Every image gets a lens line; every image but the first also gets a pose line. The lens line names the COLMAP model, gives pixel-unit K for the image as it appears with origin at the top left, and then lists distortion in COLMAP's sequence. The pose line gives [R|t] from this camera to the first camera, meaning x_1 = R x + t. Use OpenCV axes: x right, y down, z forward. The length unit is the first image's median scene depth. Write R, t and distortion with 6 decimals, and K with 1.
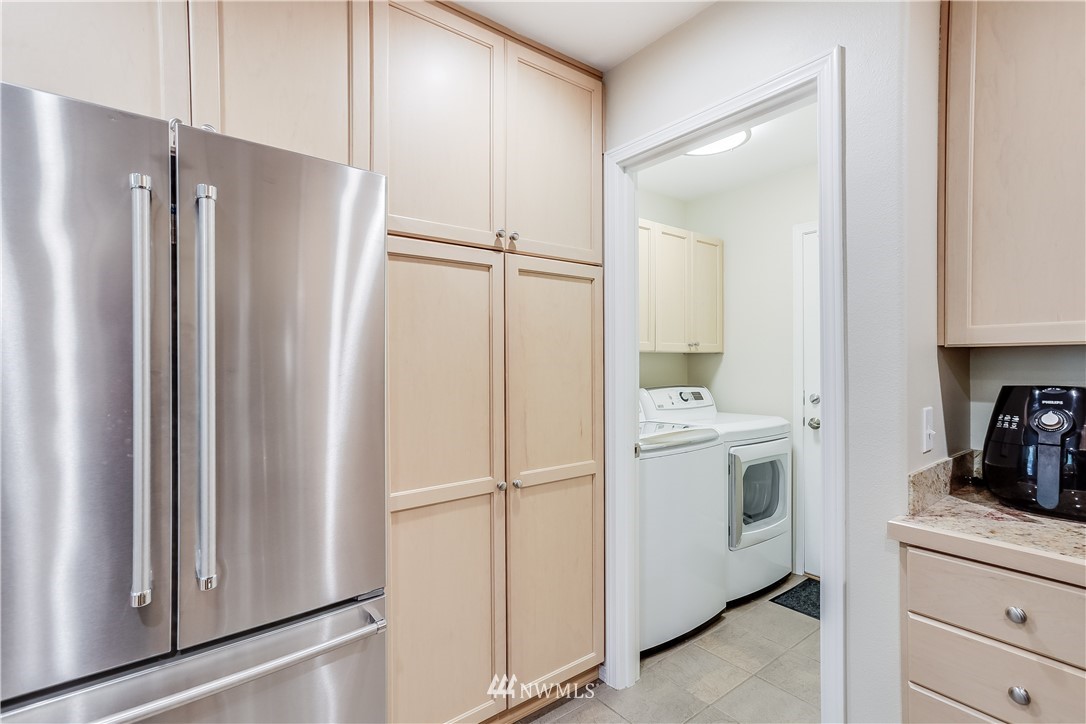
lens RADIAL K [[539.7, 0, 543.0], [0, 539.7, 362.0], [0, 0, 1]] dist [-0.024191, 0.037663]
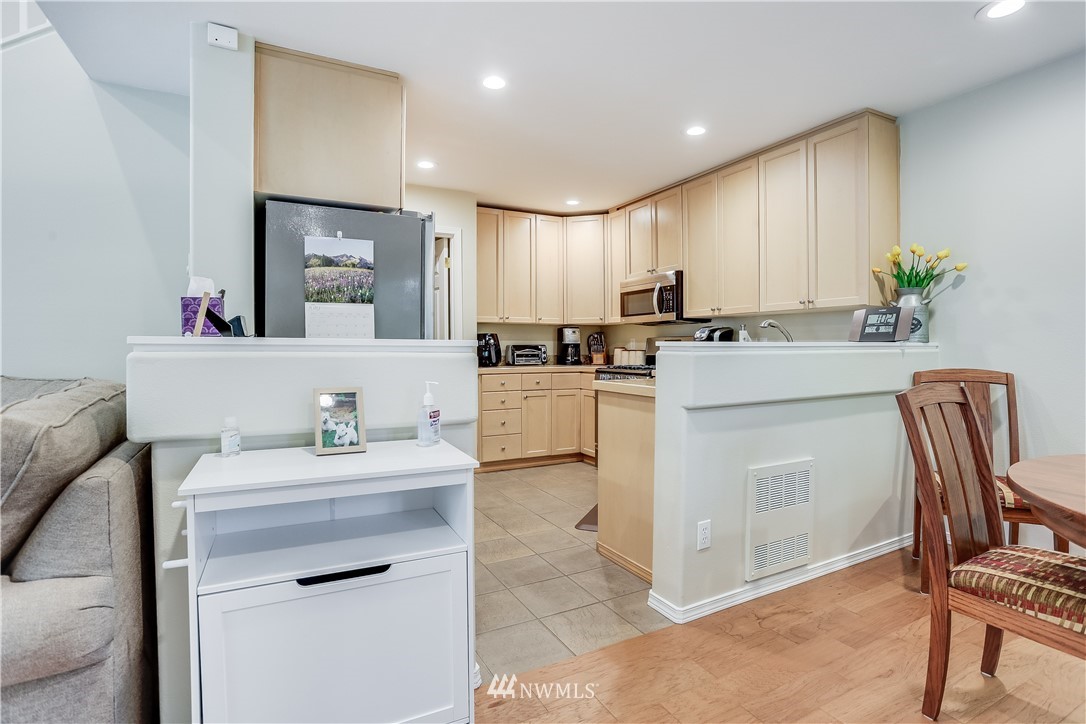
lens RADIAL K [[536.1, 0, 551.3], [0, 536.1, 361.0], [0, 0, 1]] dist [-0.072906, 0.031645]
pose [[0.190845, -0.023260, 0.981345, -1.680613], [0.012487, 0.999696, 0.021267, 0.104533], [-0.981541, 0.008195, 0.191078, -0.097656]]
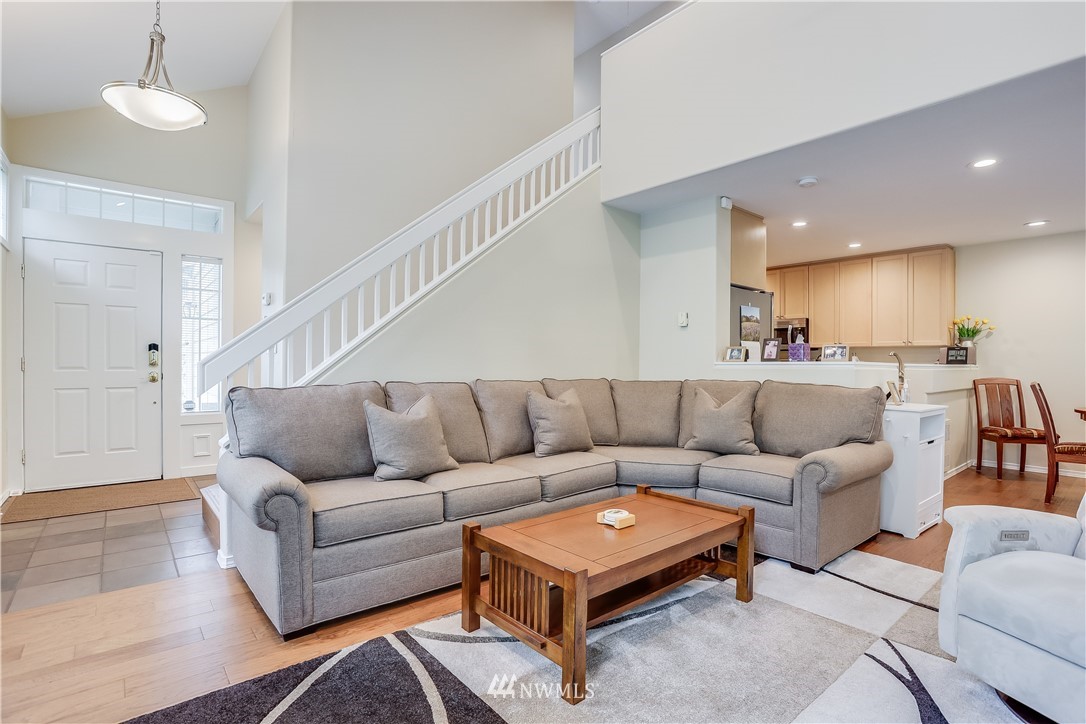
lens RADIAL K [[525.6, 0, 550.1], [0, 525.6, 367.6], [0, 0, 1]] dist [-0.056597, 0.017868]
pose [[-0.017280, -0.004968, 0.999838, -2.761007], [0.002682, 0.999984, 0.005016, 0.092667], [-0.999847, 0.002768, -0.017266, 1.436314]]
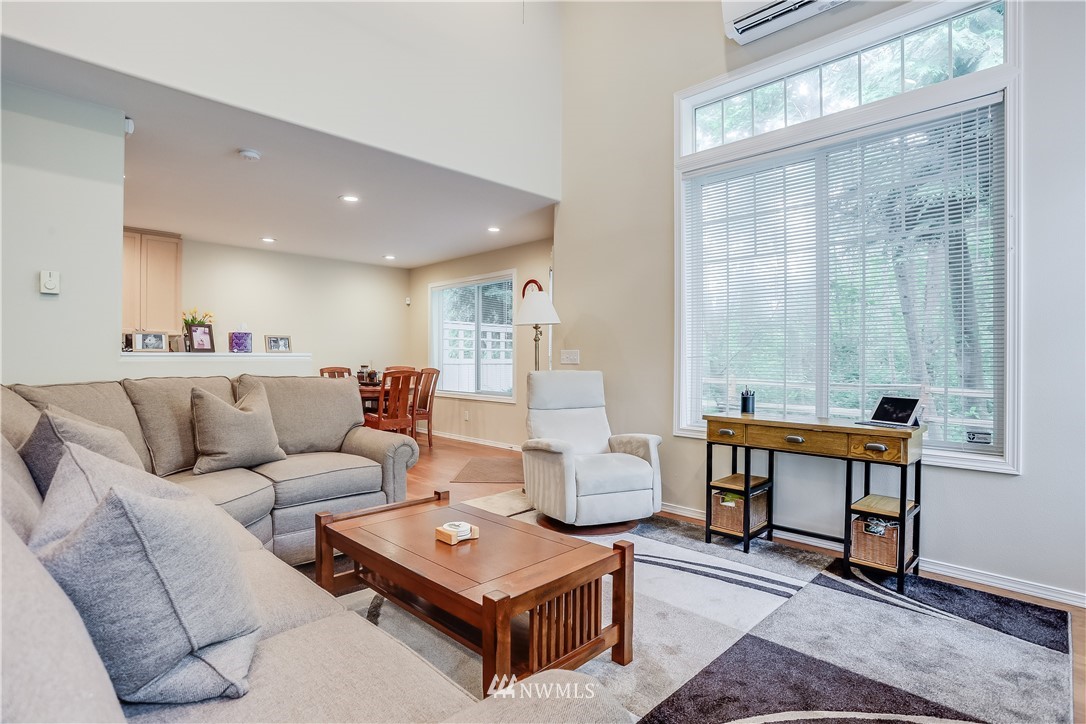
lens RADIAL K [[536.1, 0, 551.3], [0, 536.1, 361.0], [0, 0, 1]] dist [-0.072906, 0.031645]
pose [[-0.993753, -0.005331, -0.111475, -1.771065], [-0.006968, 0.999873, 0.014298, 0.079693], [0.111385, 0.014986, -0.993664, 2.244278]]
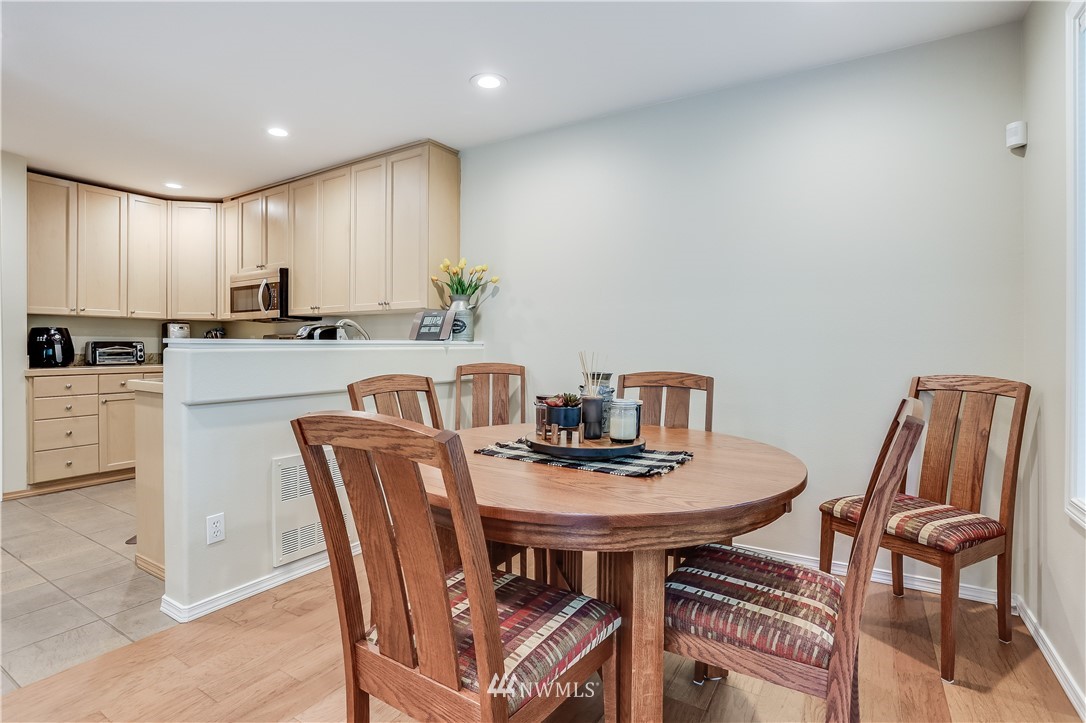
lens RADIAL K [[529.8, 0, 550.5], [0, 529.8, 350.0], [0, 0, 1]] dist [-0.062795, 0.023063]
pose [[-0.338653, -0.006107, 0.940891, -1.800268], [0.008908, 0.999913, 0.009696, 0.110873], [-0.940869, 0.011665, -0.338570, -0.463639]]
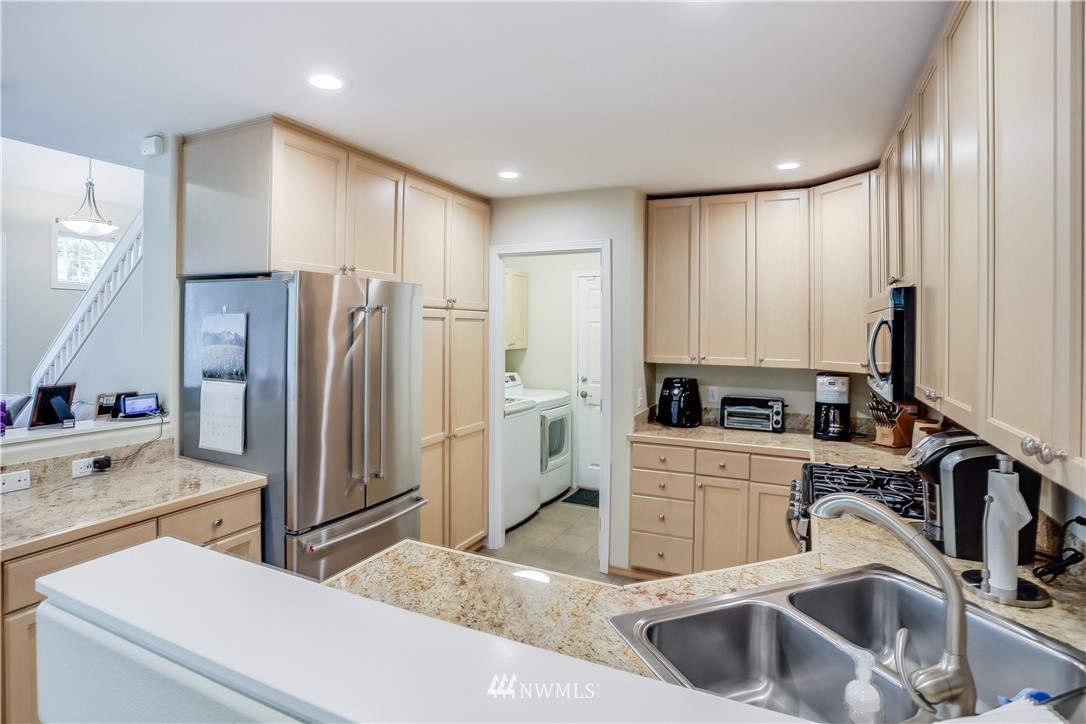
lens RADIAL K [[558.4, 0, 539.6], [0, 558.4, 330.9], [0, 0, 1]] dist [-0.074296, 0.042394]
pose [[0.905961, 0.007070, 0.423302, -0.516330], [-0.006302, 0.999975, -0.003216, -0.109676], [-0.423314, 0.000246, 0.905983, -0.733231]]
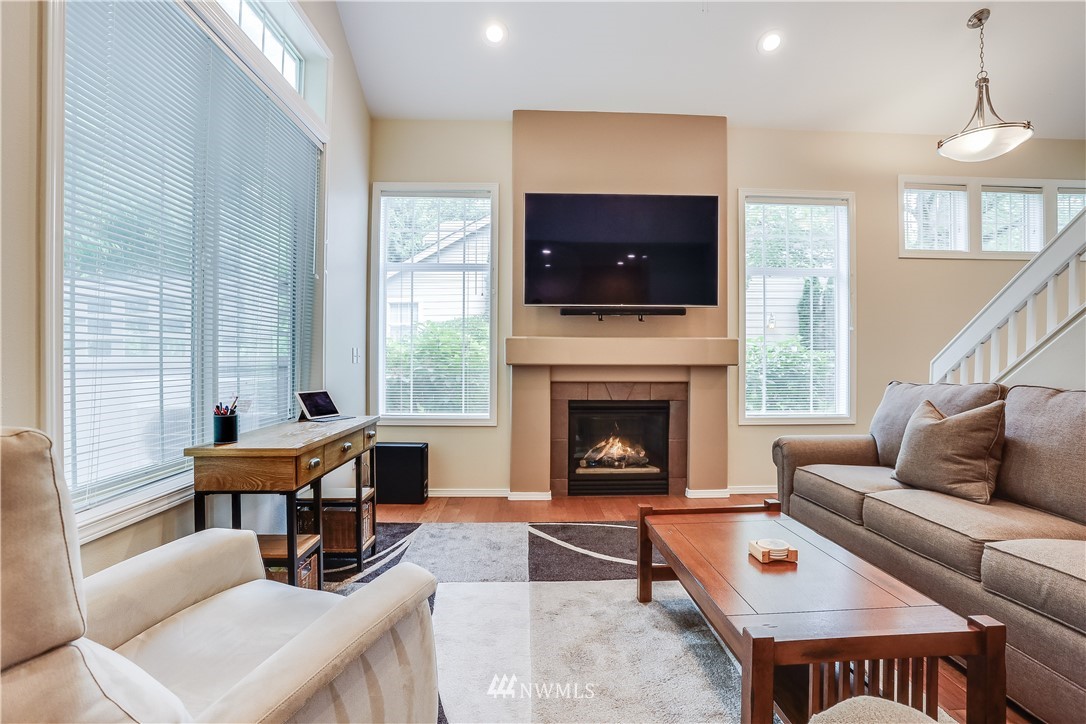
lens RADIAL K [[527.7, 0, 544.7], [0, 527.7, 356.5], [0, 0, 1]] dist [-0.079840, 0.034978]
pose [[0.800789, 0.003338, -0.598938, -1.513823], [-0.011213, 0.999893, -0.009419, 0.098487], [0.598842, 0.014258, 0.800740, 0.393780]]
